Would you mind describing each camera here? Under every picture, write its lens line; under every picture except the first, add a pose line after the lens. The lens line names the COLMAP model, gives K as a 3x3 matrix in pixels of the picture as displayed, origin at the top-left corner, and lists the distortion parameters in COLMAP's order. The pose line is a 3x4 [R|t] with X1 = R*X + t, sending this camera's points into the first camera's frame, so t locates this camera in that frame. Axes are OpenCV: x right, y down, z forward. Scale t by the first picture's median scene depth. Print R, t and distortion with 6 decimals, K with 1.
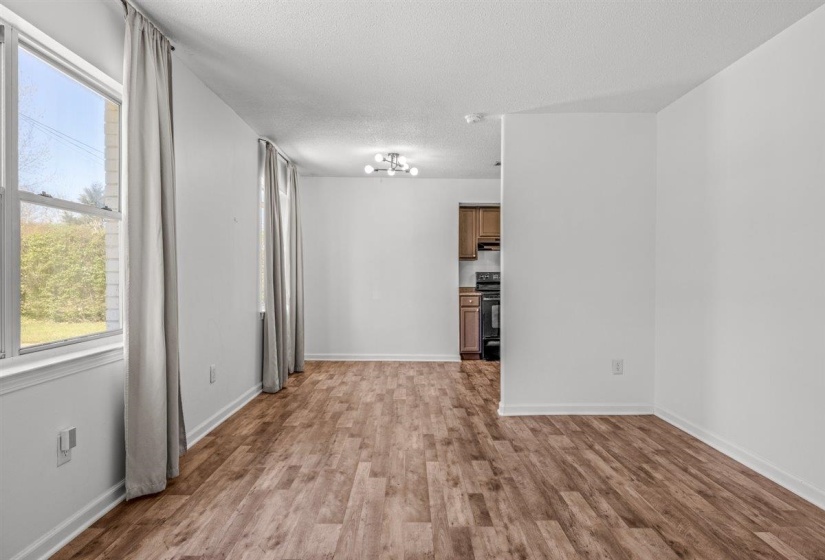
lens RADIAL K [[476.9, 0, 412.5], [0, 476.9, 280.0], [0, 0, 1]] dist [-0.000331, 0.000069]
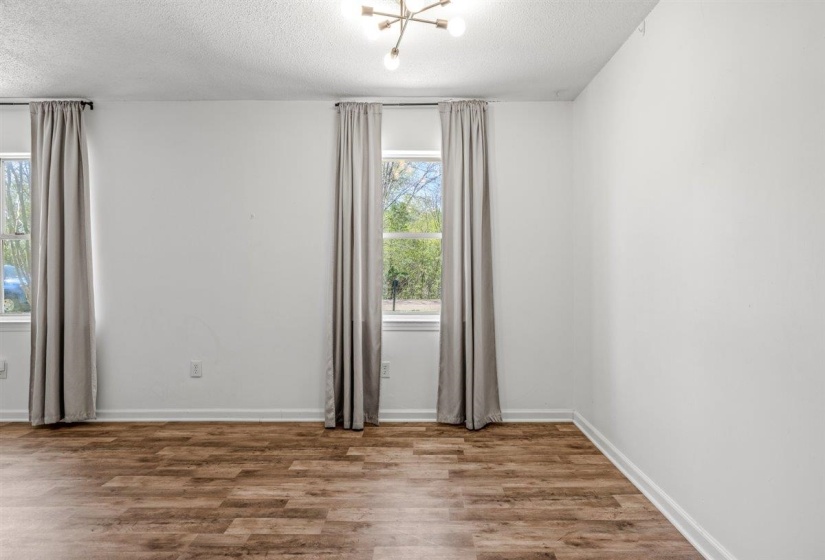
lens RADIAL K [[466.1, 0, 412.5], [0, 466.1, 280.0], [0, 0, 1]] dist [0.004764, 0.002118]
pose [[-0.026182, 0.011158, -0.999595, 0.882451], [-0.006595, 0.999914, 0.011335, -0.012776], [0.999635, 0.006889, -0.026106, 0.906264]]
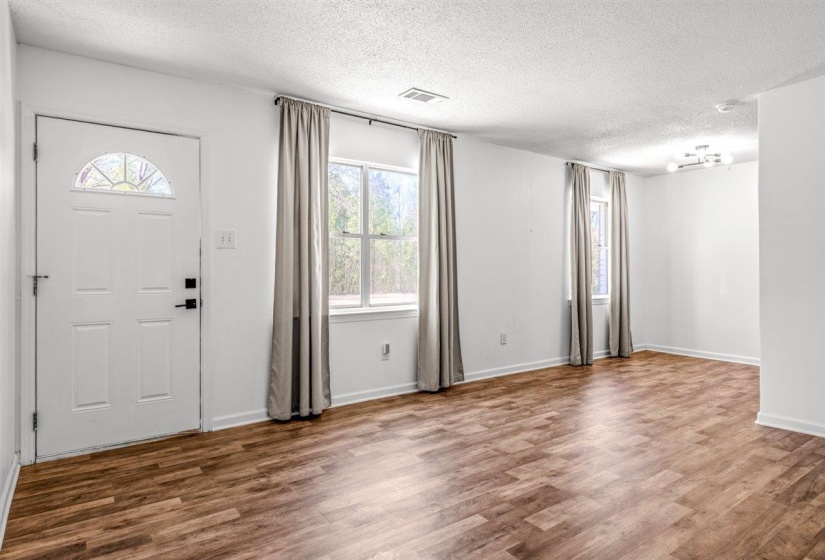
lens RADIAL K [[476.9, 0, 412.5], [0, 476.9, 280.0], [0, 0, 1]] dist [-0.000331, 0.000069]
pose [[0.575543, 0.012459, -0.817676, 0.897121], [-0.001810, 0.999901, 0.013962, -0.004350], [0.817769, -0.006555, 0.575509, -0.106408]]
